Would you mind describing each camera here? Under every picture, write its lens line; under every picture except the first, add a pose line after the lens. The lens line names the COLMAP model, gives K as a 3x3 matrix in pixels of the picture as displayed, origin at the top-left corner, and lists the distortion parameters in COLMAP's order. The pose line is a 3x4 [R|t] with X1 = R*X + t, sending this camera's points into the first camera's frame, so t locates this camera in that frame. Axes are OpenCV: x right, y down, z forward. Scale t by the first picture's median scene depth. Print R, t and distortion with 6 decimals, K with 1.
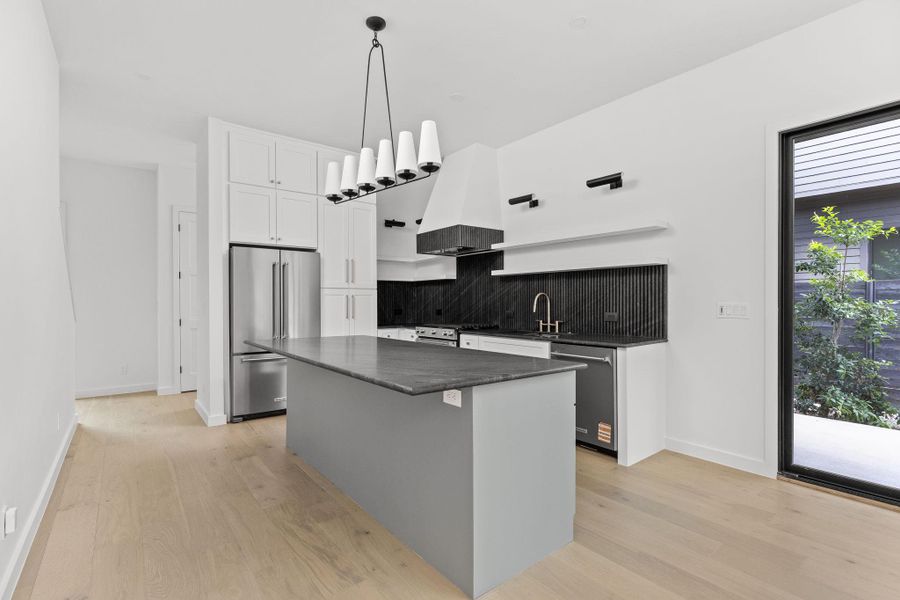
lens RADIAL K [[416.0, 0, 450.9], [0, 416.0, 303.2], [0, 0, 1]] dist [-0.000717, -0.000103]
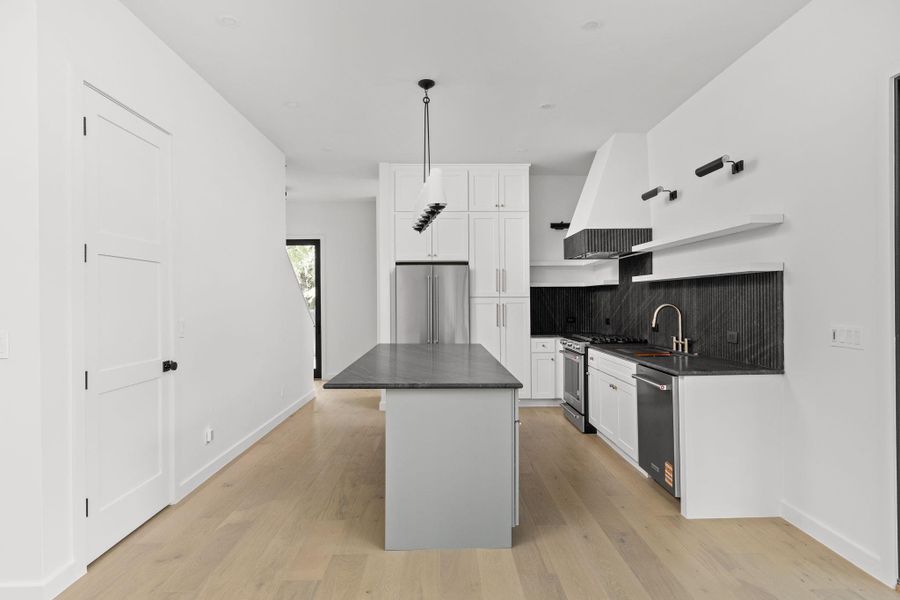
lens RADIAL K [[493.0, 0, 453.7], [0, 493.0, 296.3], [0, 0, 1]] dist [0.003699, 0.000225]
pose [[0.801749, -0.006779, -0.597622, 0.461086], [0.002920, 0.999968, -0.007426, -0.033645], [0.597653, 0.004209, 0.801744, -0.054174]]
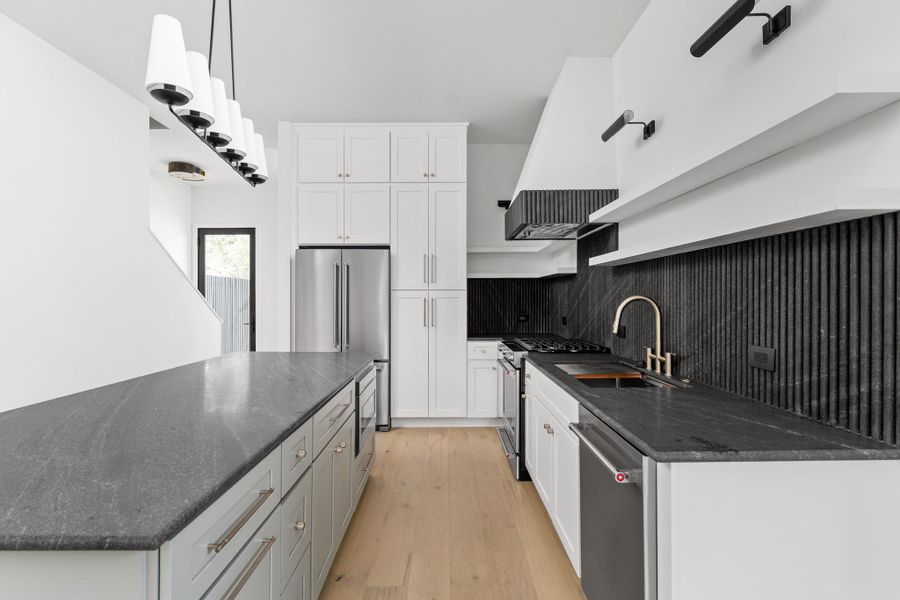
lens RADIAL K [[423.6, 0, 450.0], [0, 423.6, 300.0], [0, 0, 1]] dist [0.001804, -0.000192]
pose [[0.789025, 0.001464, -0.614360, 0.353581], [0.000818, 0.999994, 0.003435, -0.021536], [0.614361, -0.003213, 0.789019, 0.431943]]
